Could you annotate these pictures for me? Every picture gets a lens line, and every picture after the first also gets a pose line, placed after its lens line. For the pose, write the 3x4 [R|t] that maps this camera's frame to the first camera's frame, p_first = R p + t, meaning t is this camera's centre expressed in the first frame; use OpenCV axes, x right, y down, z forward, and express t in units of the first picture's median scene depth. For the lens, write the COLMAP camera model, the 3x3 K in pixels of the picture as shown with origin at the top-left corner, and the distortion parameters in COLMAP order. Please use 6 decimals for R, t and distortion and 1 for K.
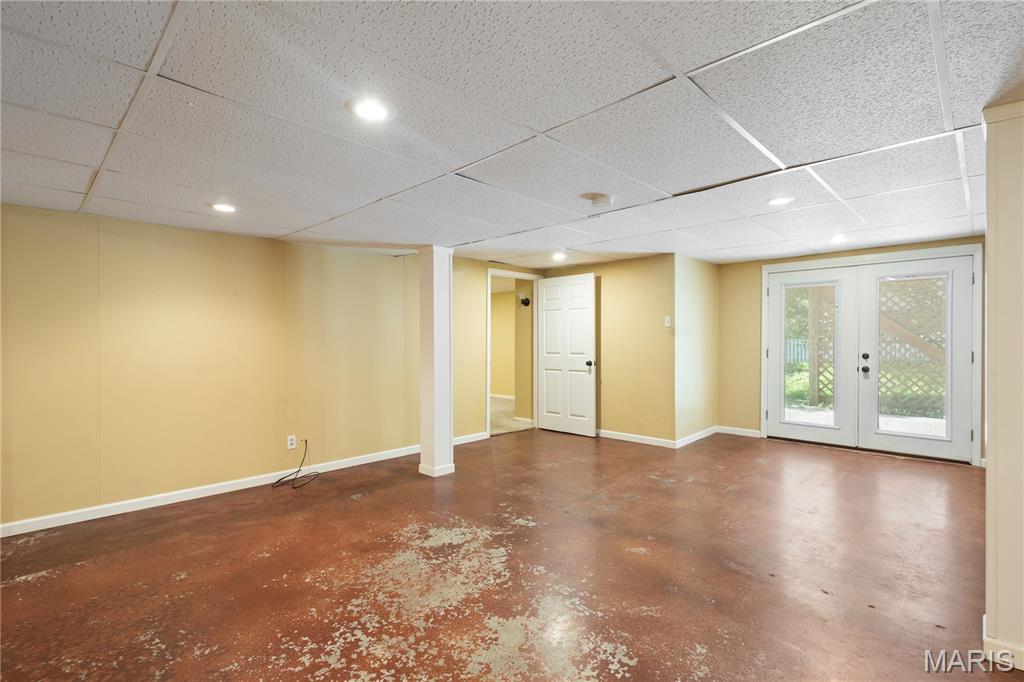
lens RADIAL K [[476.7, 0, 512.0], [0, 476.7, 341.0], [0, 0, 1]] dist [0.008511, -0.000975]
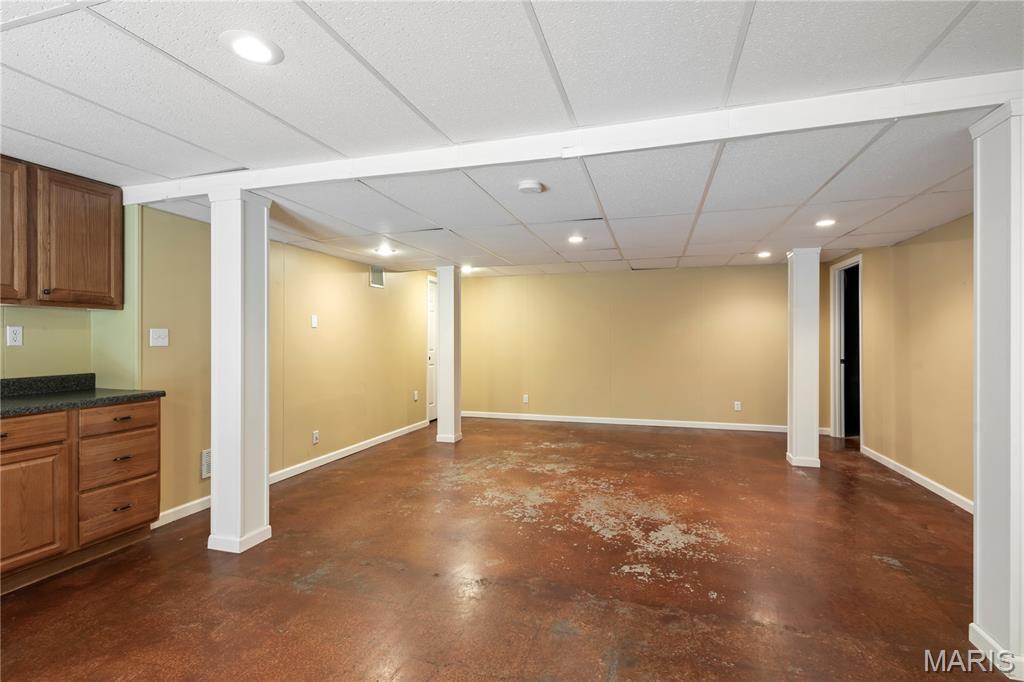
lens RADIAL K [[476.7, 0, 512.0], [0, 476.7, 341.0], [0, 0, 1]] dist [0.008511, -0.000975]
pose [[-0.888154, 0.004567, -0.459523, 0.647138], [0.004618, 0.999989, 0.001013, 0.000303], [0.459523, -0.001222, -0.888165, 1.819227]]
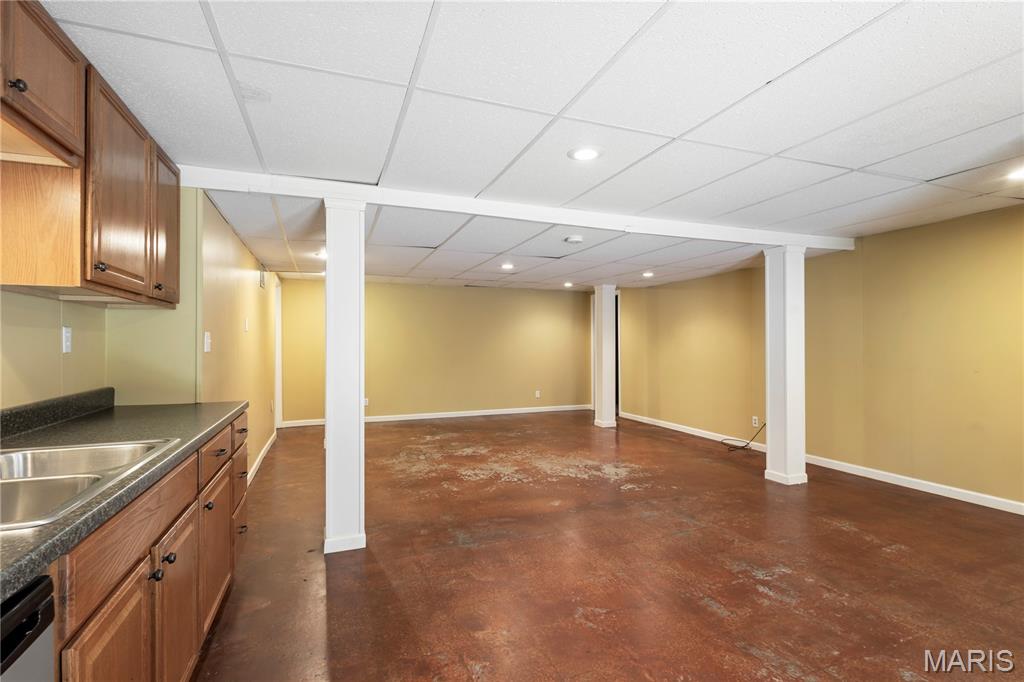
lens RADIAL K [[476.7, 0, 512.0], [0, 476.7, 341.0], [0, 0, 1]] dist [0.008511, -0.000975]
pose [[-0.417513, -0.004144, -0.908661, 1.487490], [0.005886, 0.999956, -0.007265, -0.001749], [0.908652, -0.008382, -0.417471, 1.417520]]
